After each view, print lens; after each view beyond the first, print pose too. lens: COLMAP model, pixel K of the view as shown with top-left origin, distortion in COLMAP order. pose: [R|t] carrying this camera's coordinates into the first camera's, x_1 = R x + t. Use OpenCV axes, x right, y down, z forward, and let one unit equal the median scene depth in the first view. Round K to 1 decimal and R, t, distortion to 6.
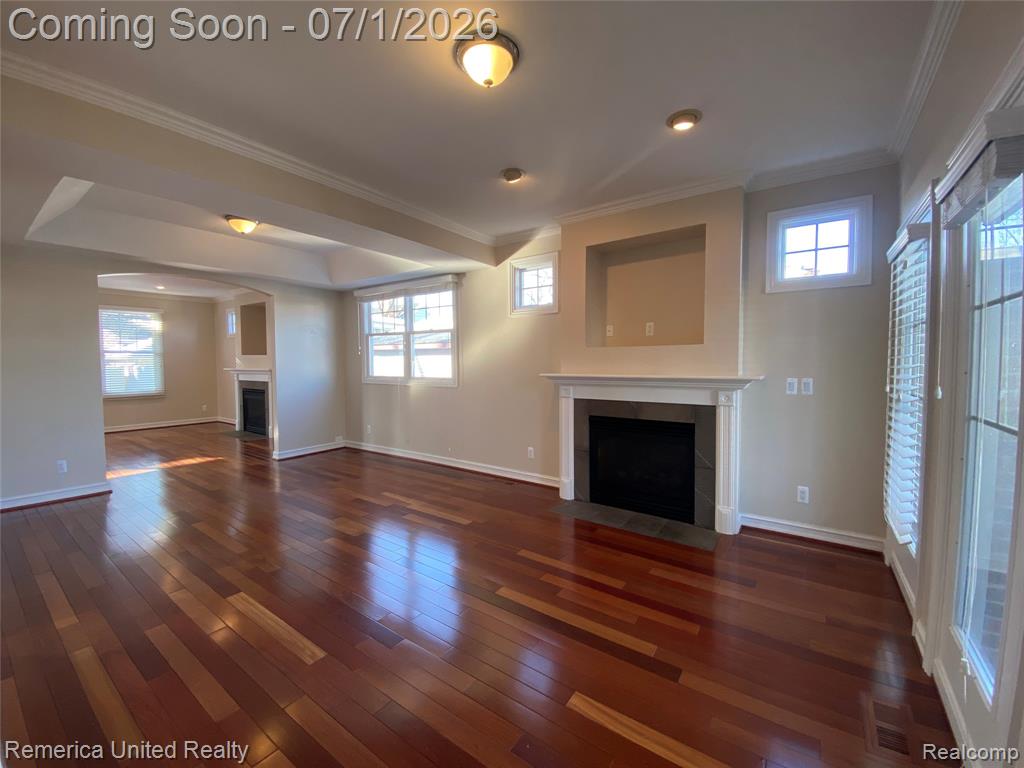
lens RADIAL K [[420.9, 0, 511.9], [0, 420.9, 376.1], [0, 0, 1]] dist [0.022645, -0.021880]
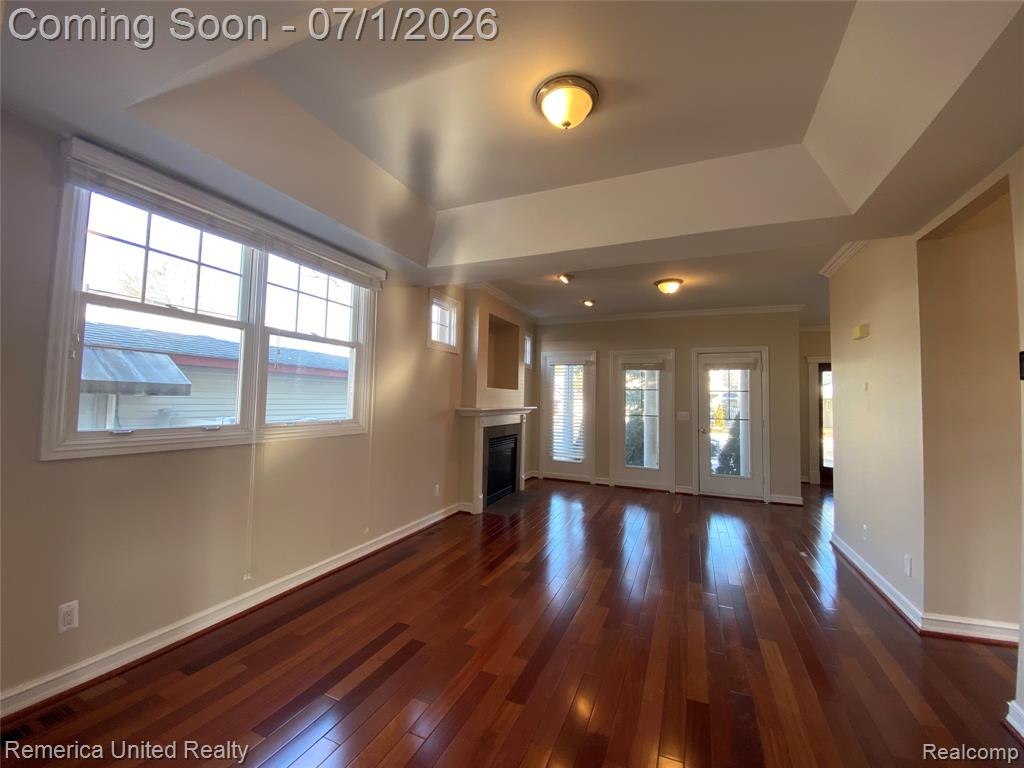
lens RADIAL K [[416.5, 0, 515.5], [0, 416.5, 378.8], [0, 0, 1]] dist [0.022652, -0.022928]
pose [[-0.233222, 0.053685, 0.970941, -1.086948], [0.022754, 0.998503, -0.049744, -0.027041], [-0.972157, 0.010492, -0.234094, 1.200651]]
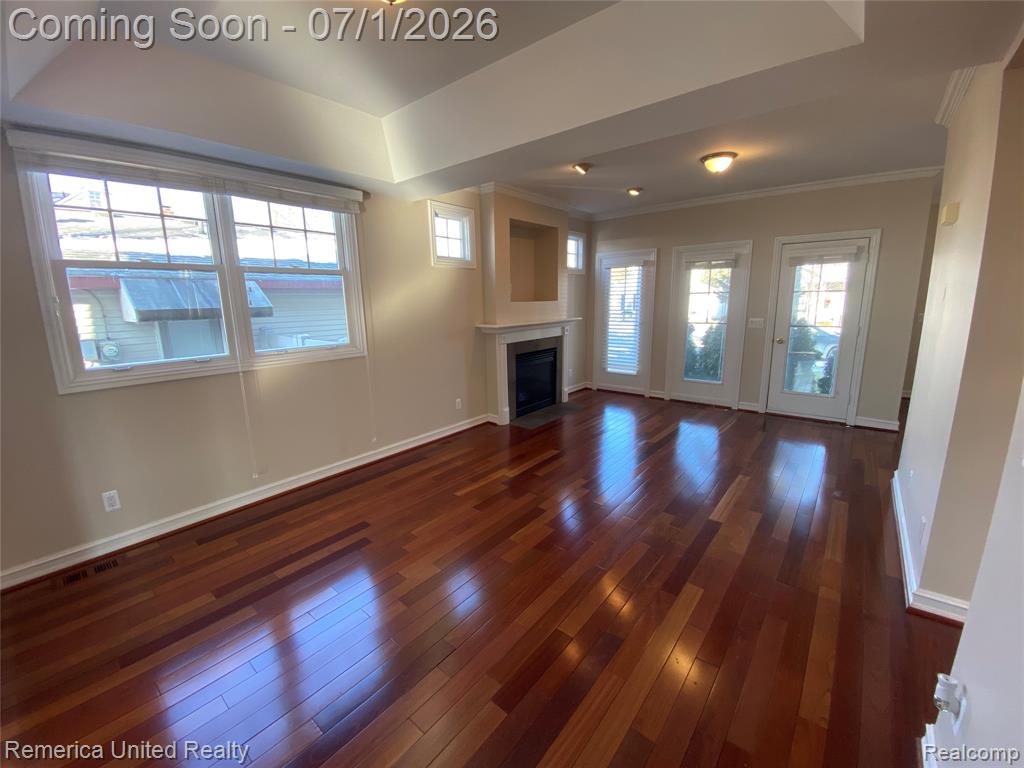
lens RADIAL K [[419.4, 0, 512.0], [0, 419.4, 384.0], [0, 0, 1]] dist [0.021335, -0.022150]
pose [[0.053416, -0.192001, 0.979940, -1.088565], [0.060415, 0.980165, 0.188752, -0.060520], [-0.996743, 0.049121, 0.063956, 0.915488]]
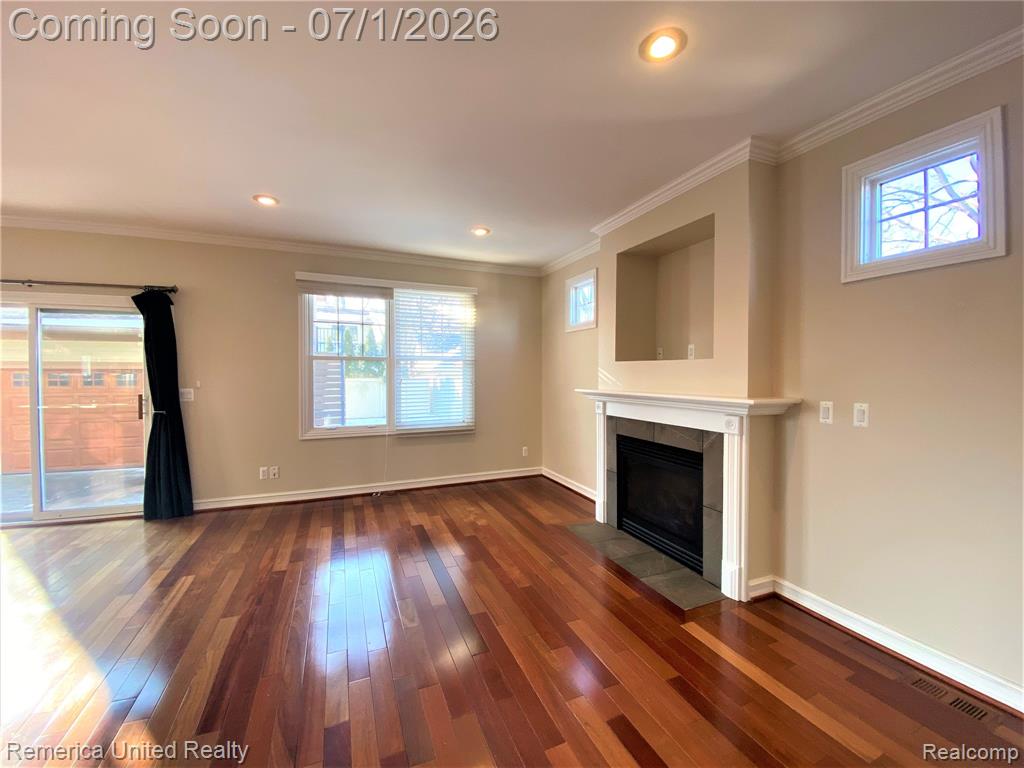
lens RADIAL K [[409.6, 0, 492.9], [0, 409.6, 385.1], [0, 0, 1]] dist [0.022798, -0.019388]
pose [[0.831096, 0.019053, -0.555803, 0.450317], [-0.024069, 0.999709, -0.001721, -0.006749], [0.555608, 0.014808, 0.831313, 0.090196]]
